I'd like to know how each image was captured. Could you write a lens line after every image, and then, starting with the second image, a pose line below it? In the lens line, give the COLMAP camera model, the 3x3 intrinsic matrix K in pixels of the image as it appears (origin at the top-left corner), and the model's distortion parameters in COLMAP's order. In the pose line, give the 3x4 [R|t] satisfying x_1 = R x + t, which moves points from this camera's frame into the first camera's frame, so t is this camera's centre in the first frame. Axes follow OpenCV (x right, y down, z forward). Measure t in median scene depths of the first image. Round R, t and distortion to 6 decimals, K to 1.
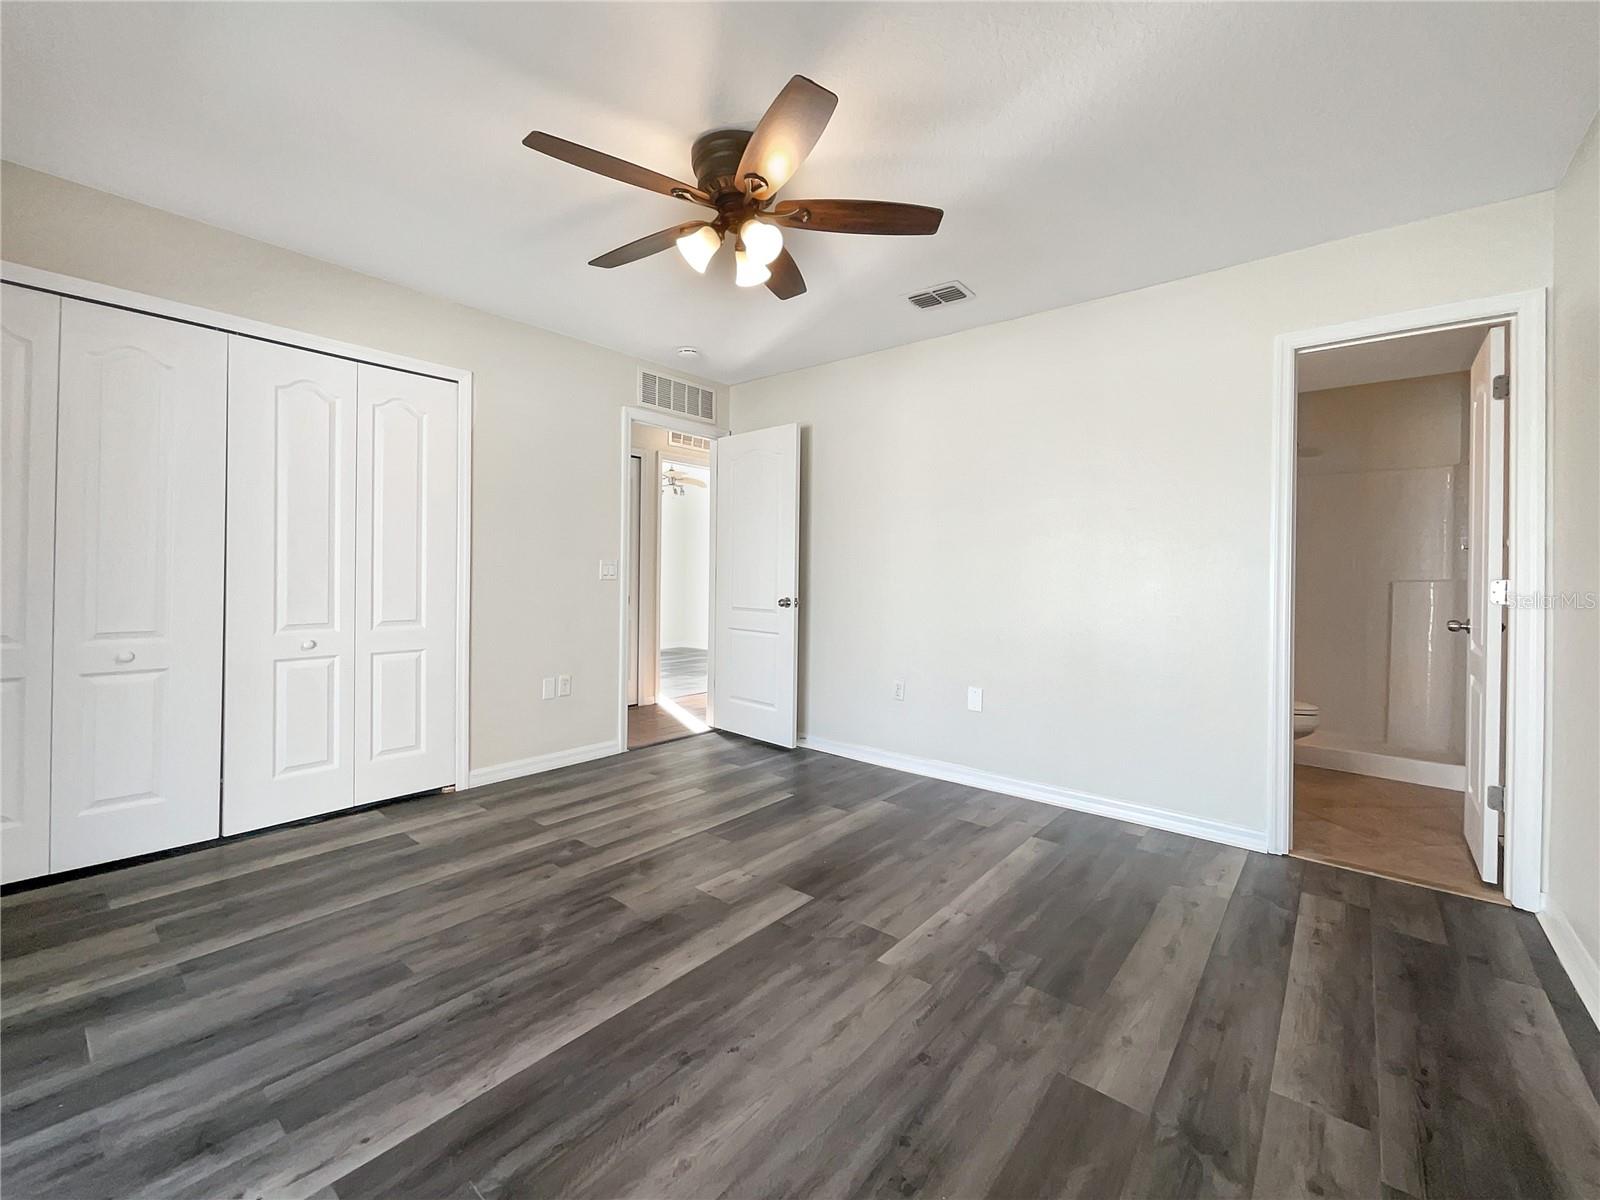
lens RADIAL K [[653.2, 0, 793.3], [0, 653.2, 585.4], [0, 0, 1]] dist [0.000167, 0.000062]
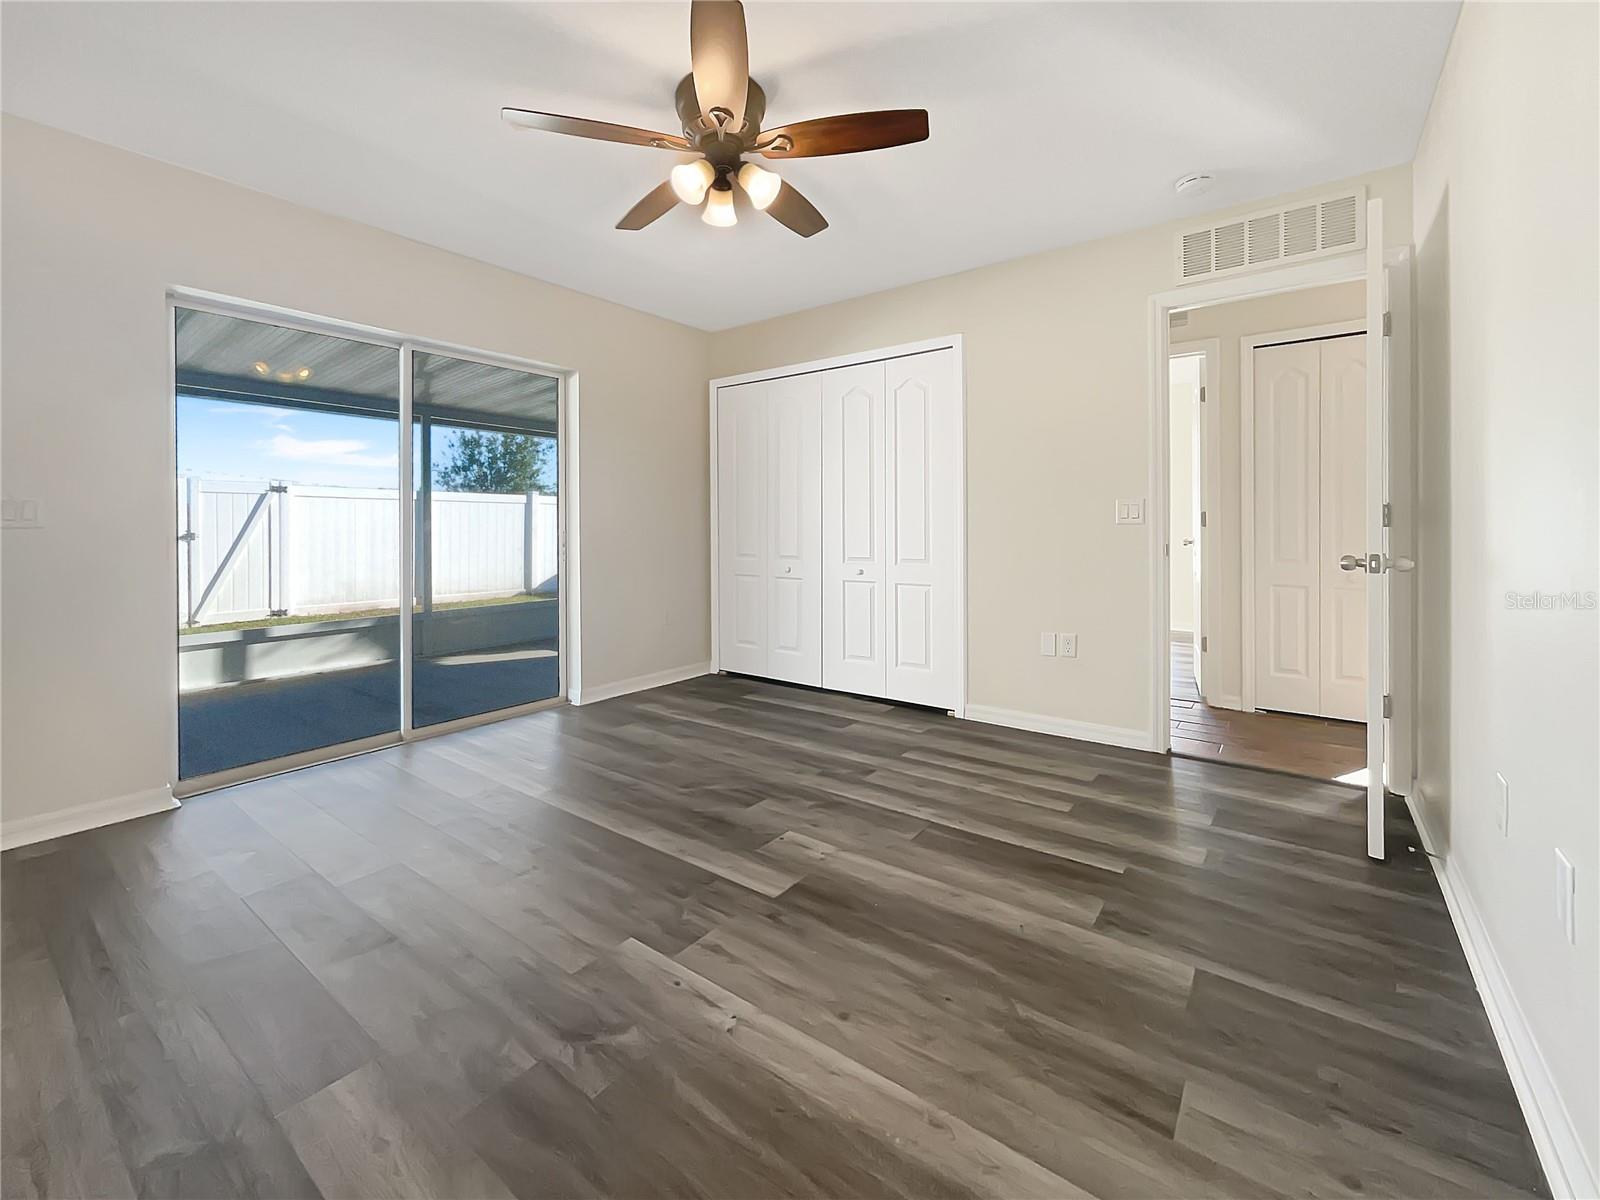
lens RADIAL K [[666.8, 0, 797.4], [0, 666.8, 542.5], [0, 0, 1]] dist [0.002900, 0.000518]
pose [[0.070926, 0.009691, -0.997435, 0.814072], [-0.011575, 0.999893, 0.008892, 0.017746], [0.997414, 0.010915, 0.071031, 0.897469]]
